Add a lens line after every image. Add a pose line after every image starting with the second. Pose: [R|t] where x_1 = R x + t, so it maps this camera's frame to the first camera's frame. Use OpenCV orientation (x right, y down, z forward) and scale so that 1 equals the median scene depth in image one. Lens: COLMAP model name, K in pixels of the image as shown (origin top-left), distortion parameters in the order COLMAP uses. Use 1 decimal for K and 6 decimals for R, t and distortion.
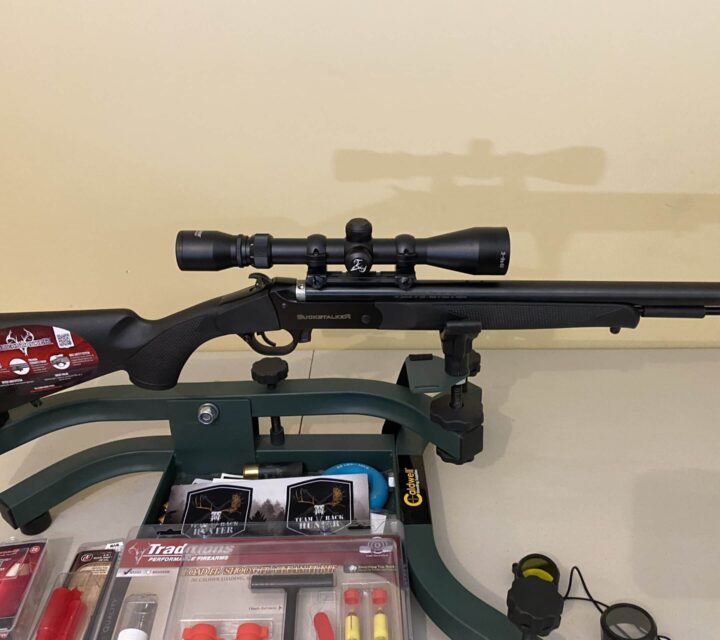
lens RADIAL K [[604.8, 0, 360.4], [0, 604.8, 300.2], [0, 0, 1]] dist [0.089068, -0.126352]
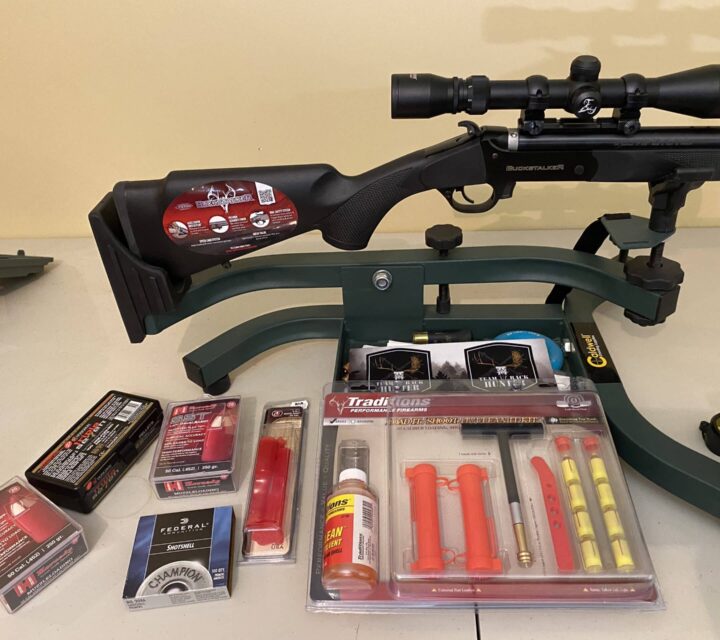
lens RADIAL K [[604.8, 0, 360.4], [0, 604.8, 300.2], [0, 0, 1]] dist [0.089068, -0.126352]
pose [[0.999350, -0.001789, -0.035998, -0.288468], [0.006540, 0.991189, 0.132295, 0.100545], [0.035445, -0.132445, 0.990556, 0.008185]]
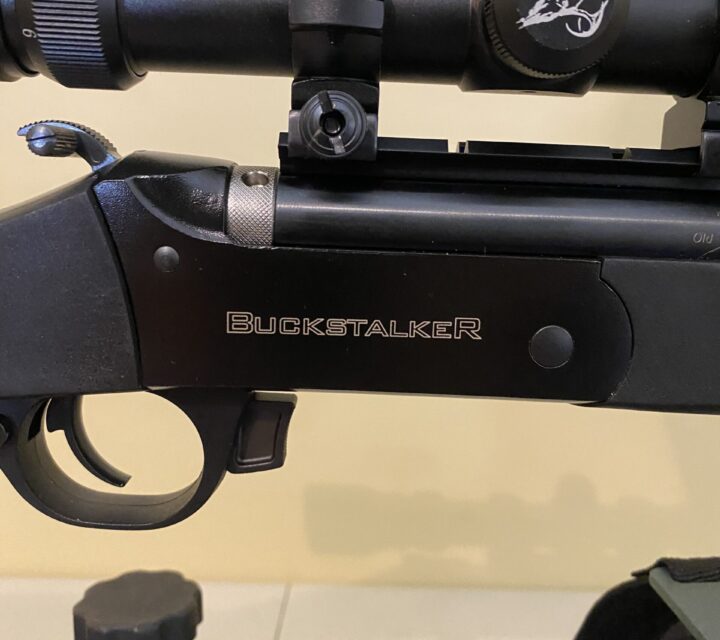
lens RADIAL K [[667.3, 0, 360.0], [0, 667.3, 320.0], [0, 0, 1]] dist [-0.005578, -0.004972]
pose [[0.999327, 0.034937, 0.011179, -0.058247], [-0.029308, 0.943717, -0.329454, 0.097069], [-0.022060, 0.328904, 0.944106, 0.748023]]
